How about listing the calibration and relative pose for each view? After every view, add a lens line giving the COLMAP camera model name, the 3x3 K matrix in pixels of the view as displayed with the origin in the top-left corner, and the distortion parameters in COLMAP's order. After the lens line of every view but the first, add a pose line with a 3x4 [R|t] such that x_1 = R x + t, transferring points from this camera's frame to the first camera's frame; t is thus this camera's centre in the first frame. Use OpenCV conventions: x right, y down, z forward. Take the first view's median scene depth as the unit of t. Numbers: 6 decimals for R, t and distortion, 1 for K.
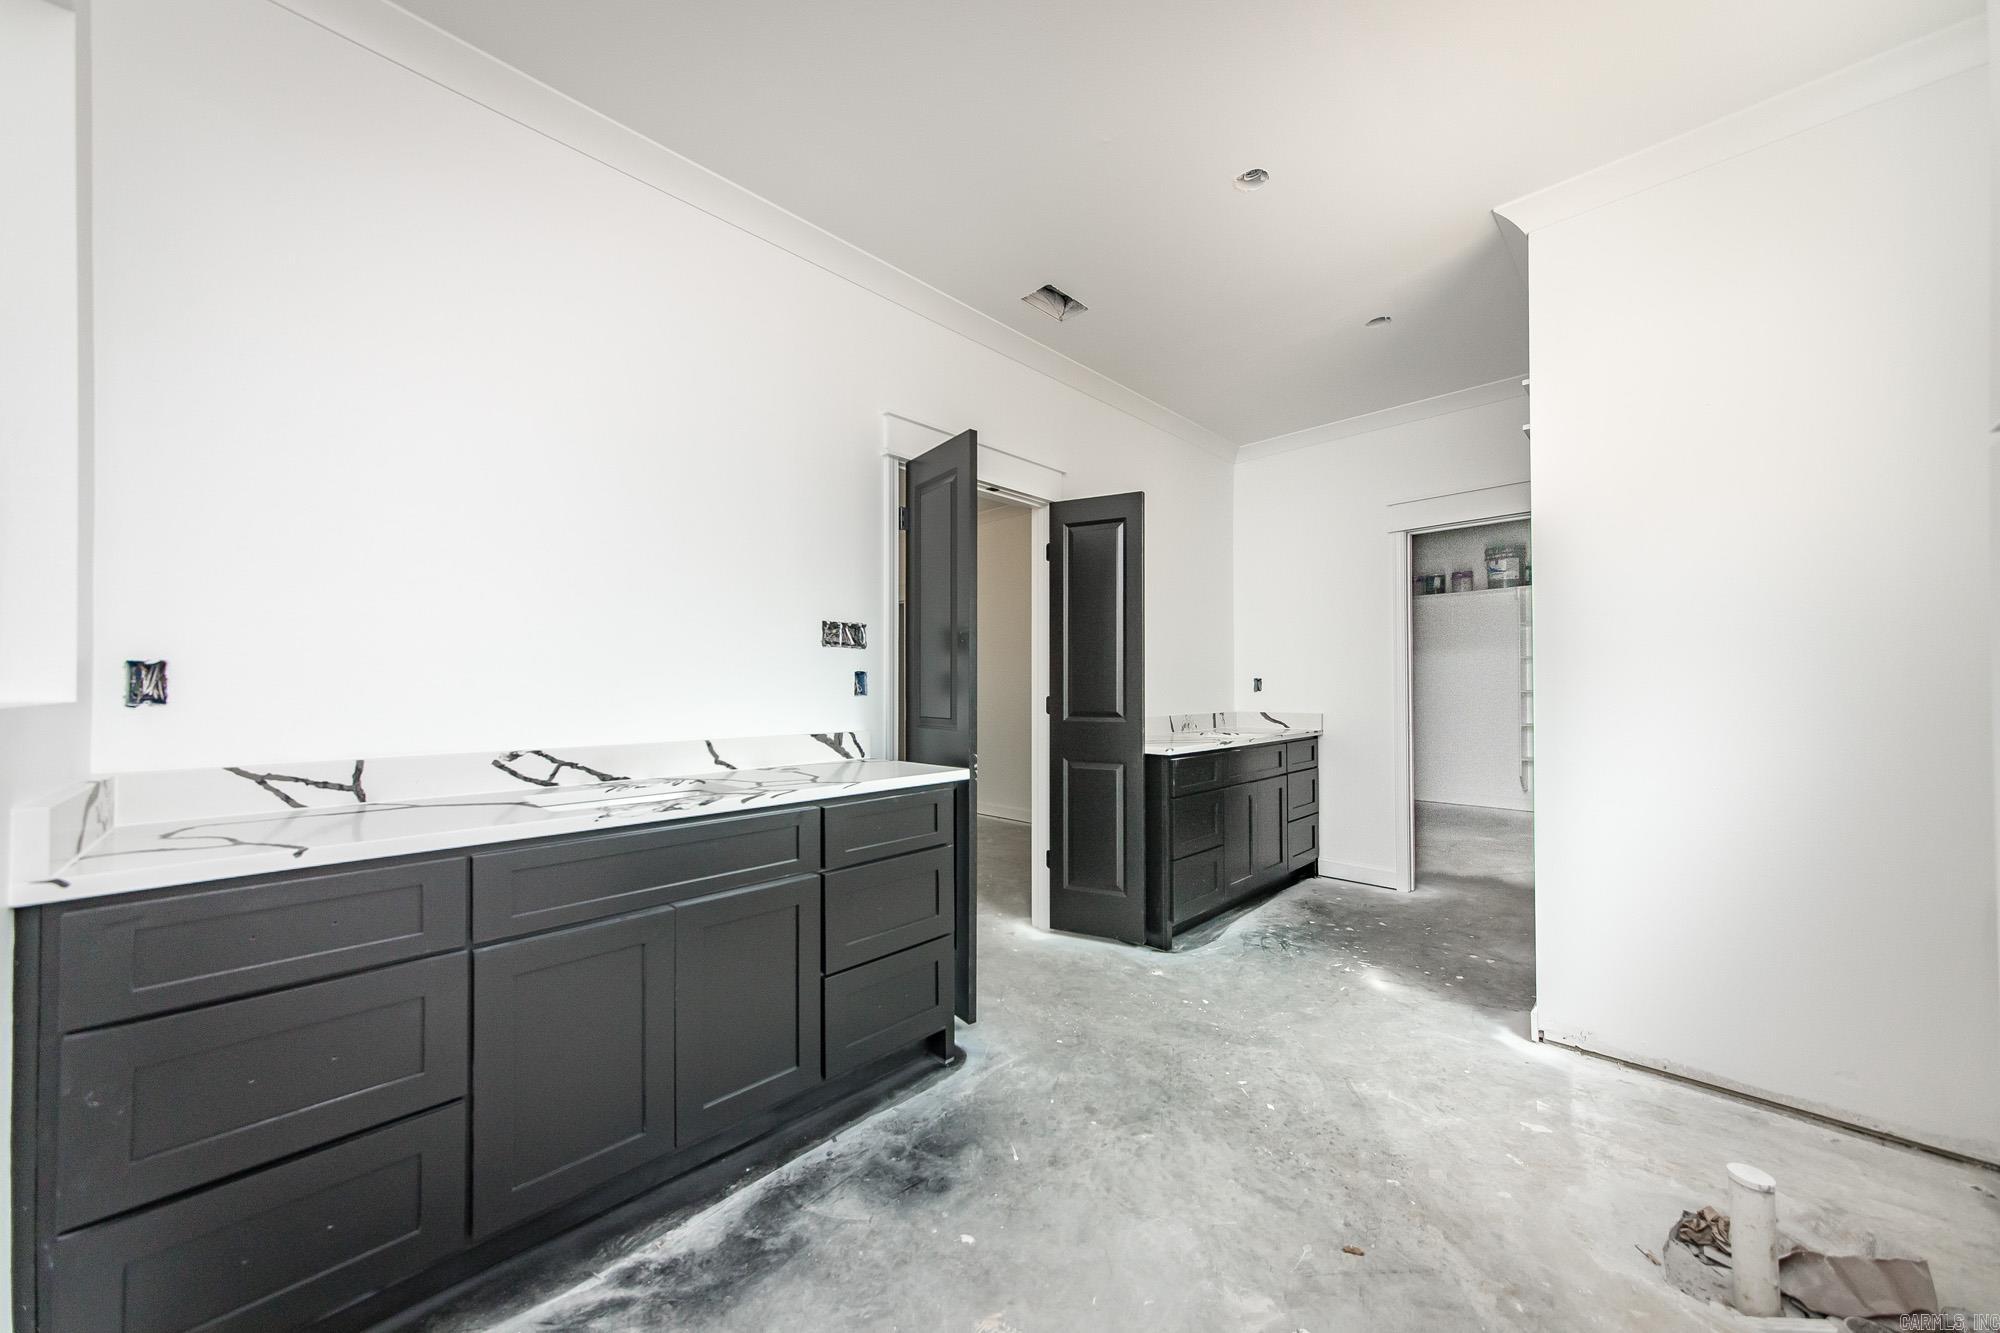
lens RADIAL K [[730.7, 0, 993.3], [0, 730.7, 690.9], [0, 0, 1]] dist [-0.000348, 0.000100]
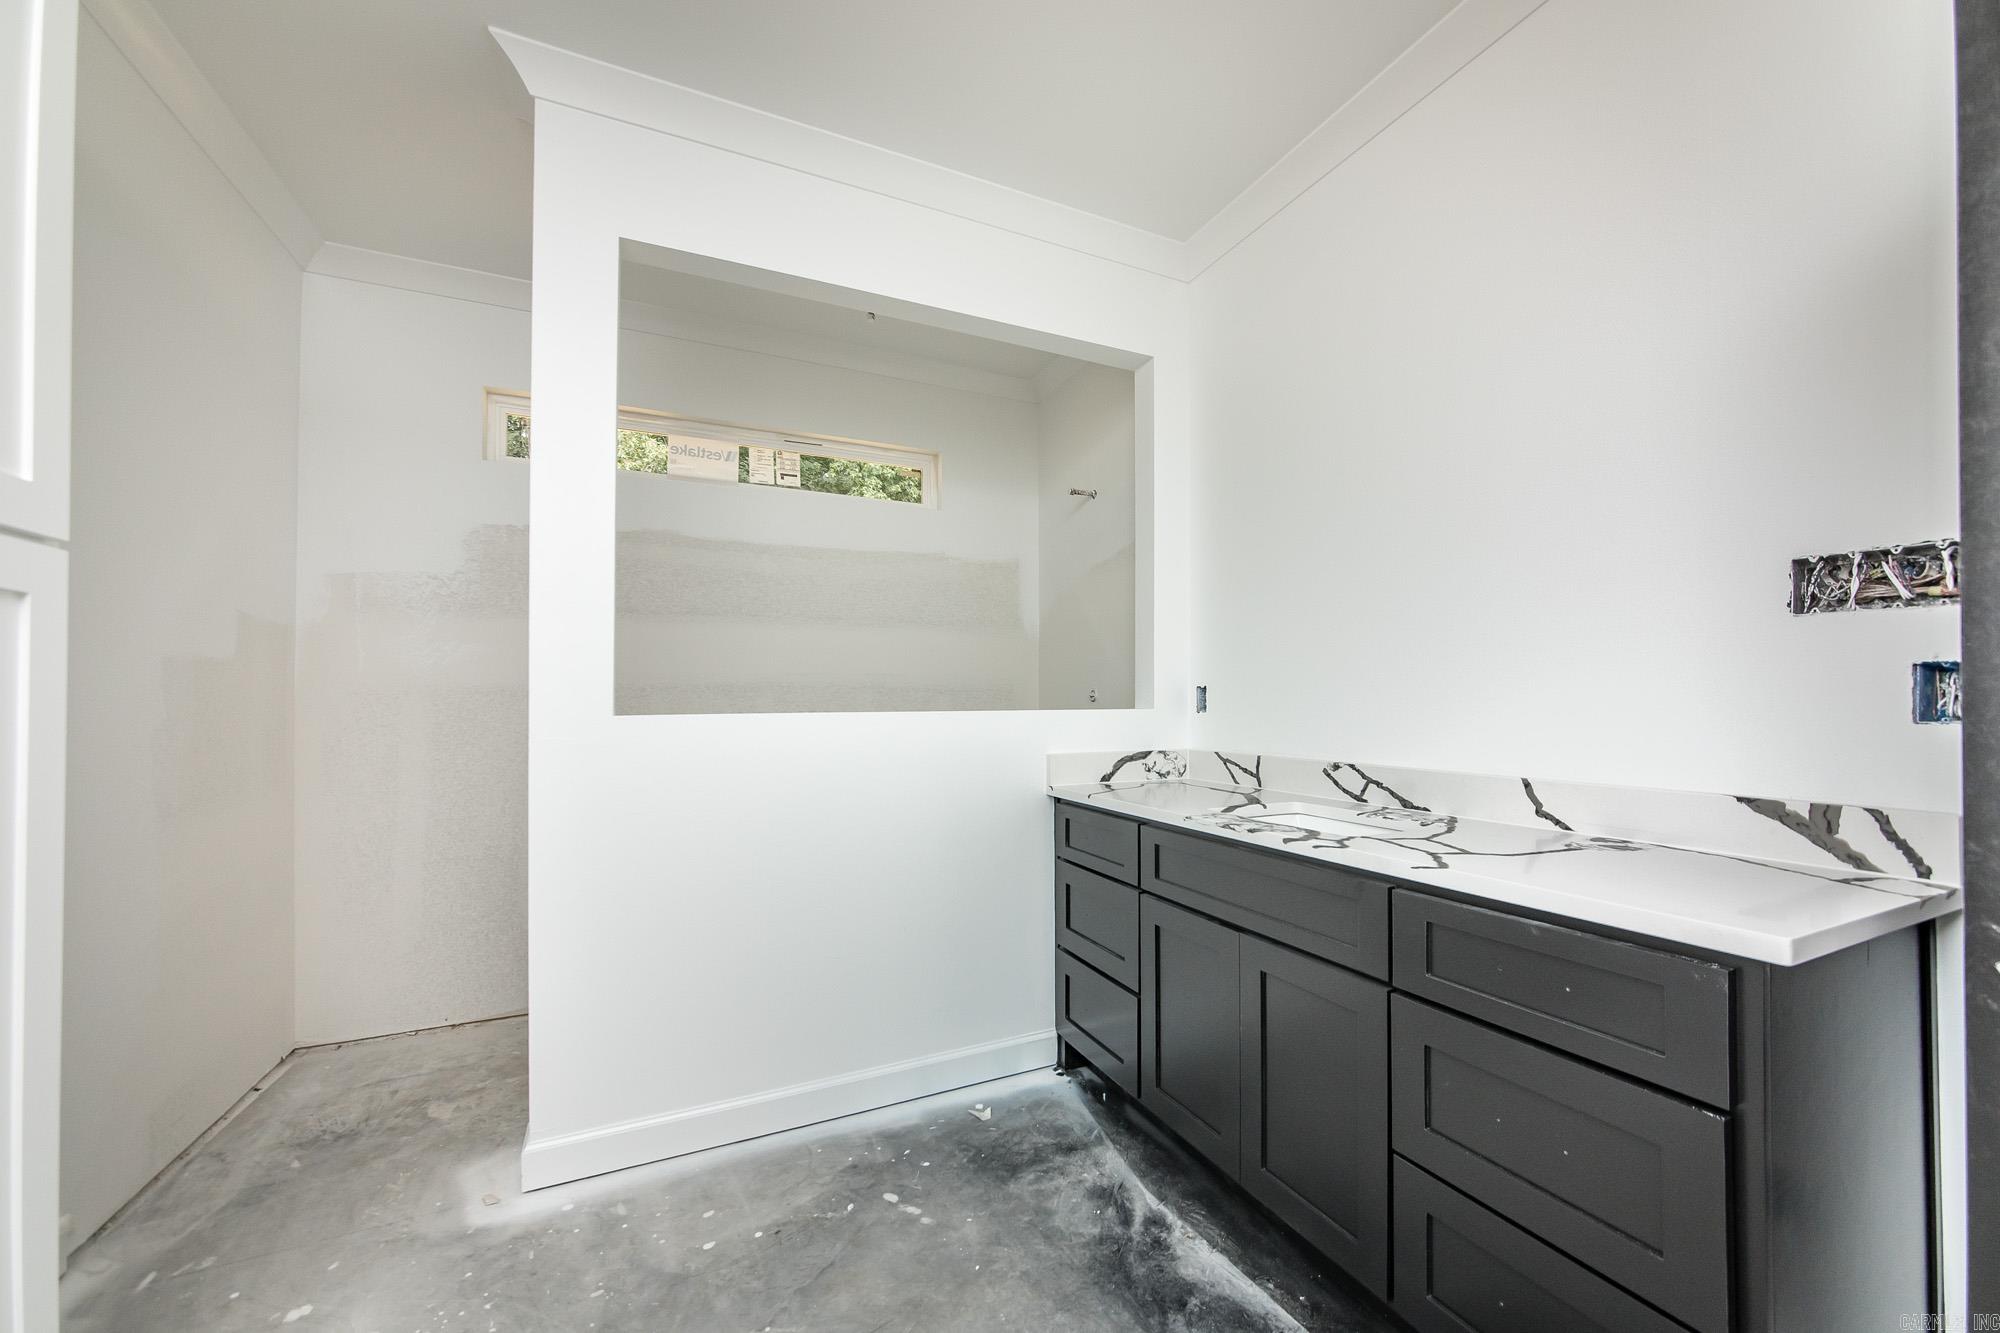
lens RADIAL K [[730.7, 0, 993.3], [0, 730.7, 690.9], [0, 0, 1]] dist [-0.000348, 0.000100]
pose [[-0.349578, -0.006214, -0.936887, 0.500486], [0.005010, 0.999951, -0.008501, -0.014347], [0.936894, -0.007666, -0.349530, 0.881226]]
